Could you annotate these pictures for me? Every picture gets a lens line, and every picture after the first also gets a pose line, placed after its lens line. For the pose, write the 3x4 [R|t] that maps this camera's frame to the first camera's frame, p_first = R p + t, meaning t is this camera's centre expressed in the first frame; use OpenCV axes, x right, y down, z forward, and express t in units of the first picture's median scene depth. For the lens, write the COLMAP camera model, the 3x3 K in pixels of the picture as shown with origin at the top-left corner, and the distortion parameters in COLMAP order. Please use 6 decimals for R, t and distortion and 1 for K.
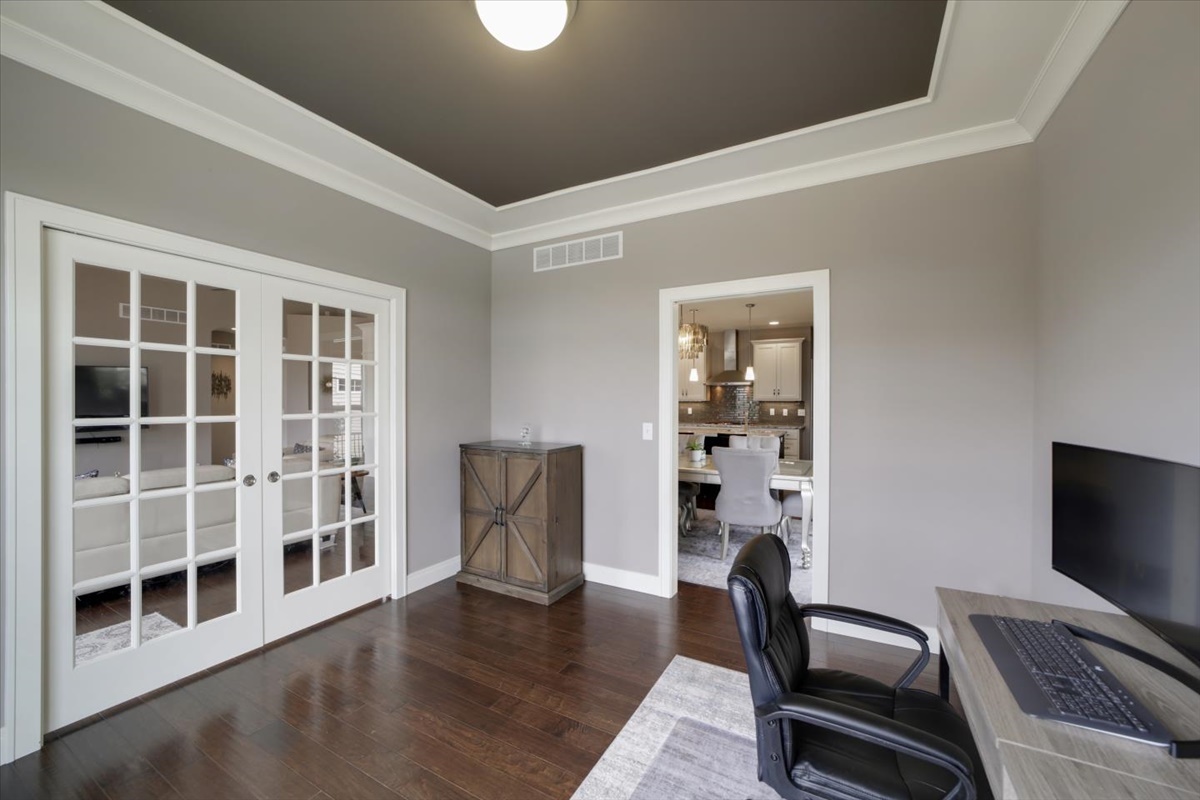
lens RADIAL K [[458.8, 0, 600.0], [0, 458.8, 400.0], [0, 0, 1]] dist [-0.000017, 0.000012]
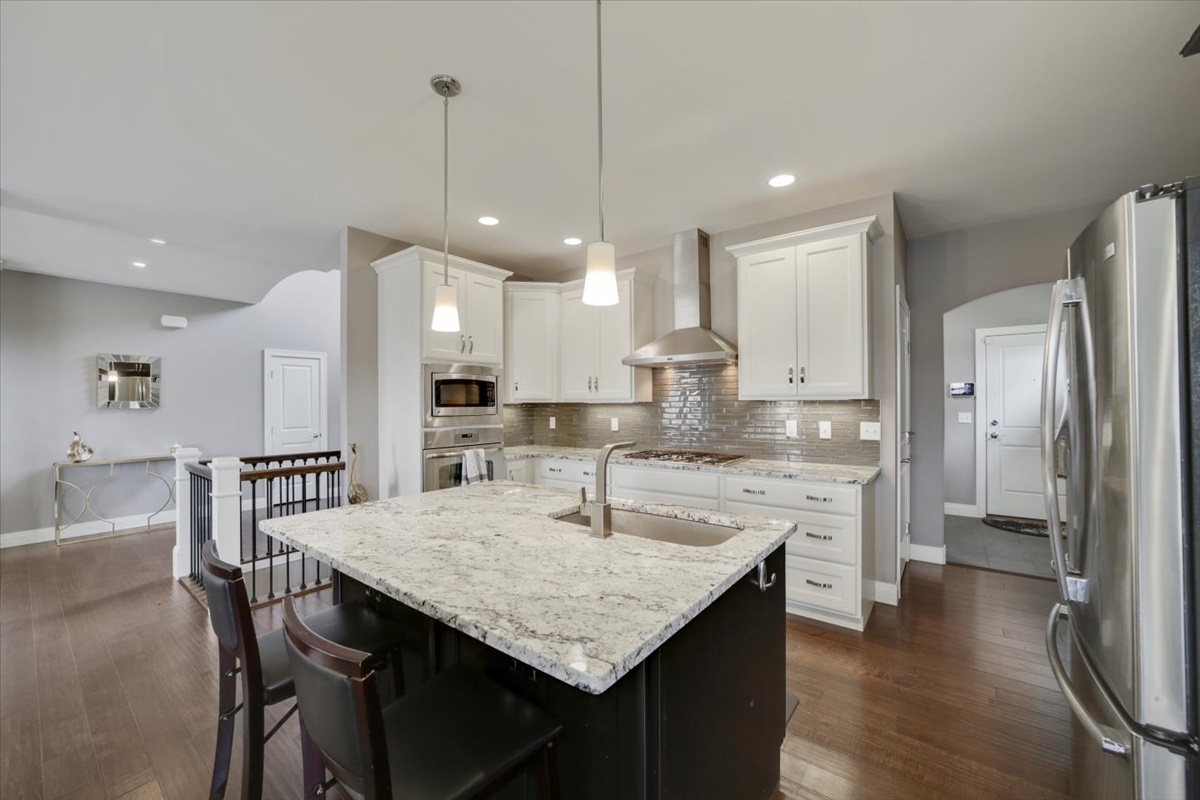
lens RADIAL K [[464.9, 0, 597.2], [0, 464.9, 402.1], [0, 0, 1]] dist [-0.042687, 0.012156]
pose [[0.989604, -0.008776, -0.143552, 0.272544], [0.008036, 0.999951, -0.005730, 0.004393], [0.143596, 0.004517, 0.989626, 0.597900]]
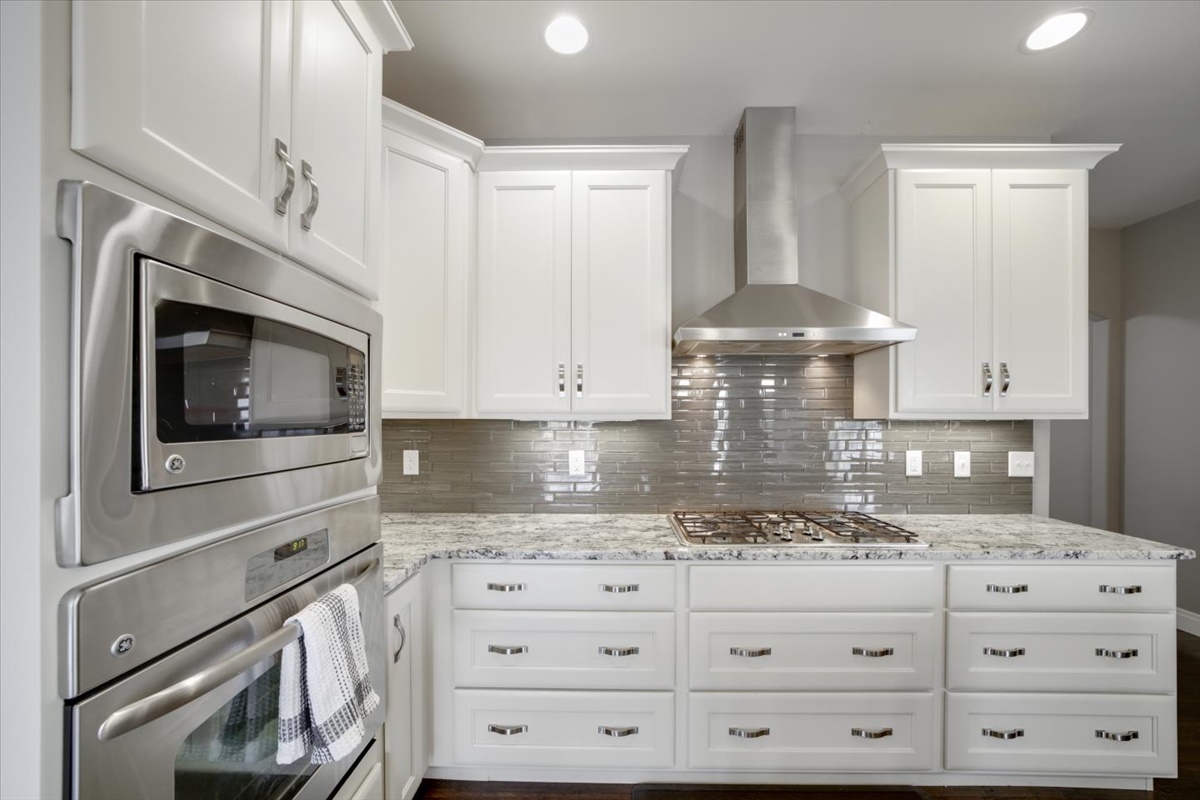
lens RADIAL K [[472.2, 0, 608.7], [0, 472.2, 419.4], [0, 0, 1]] dist [-0.000962, -0.000091]
pose [[0.874489, -0.000805, 0.485044, 0.104601], [0.000682, 1.000000, 0.000429, 0.001650], [-0.485045, -0.000045, 0.874489, 0.867604]]
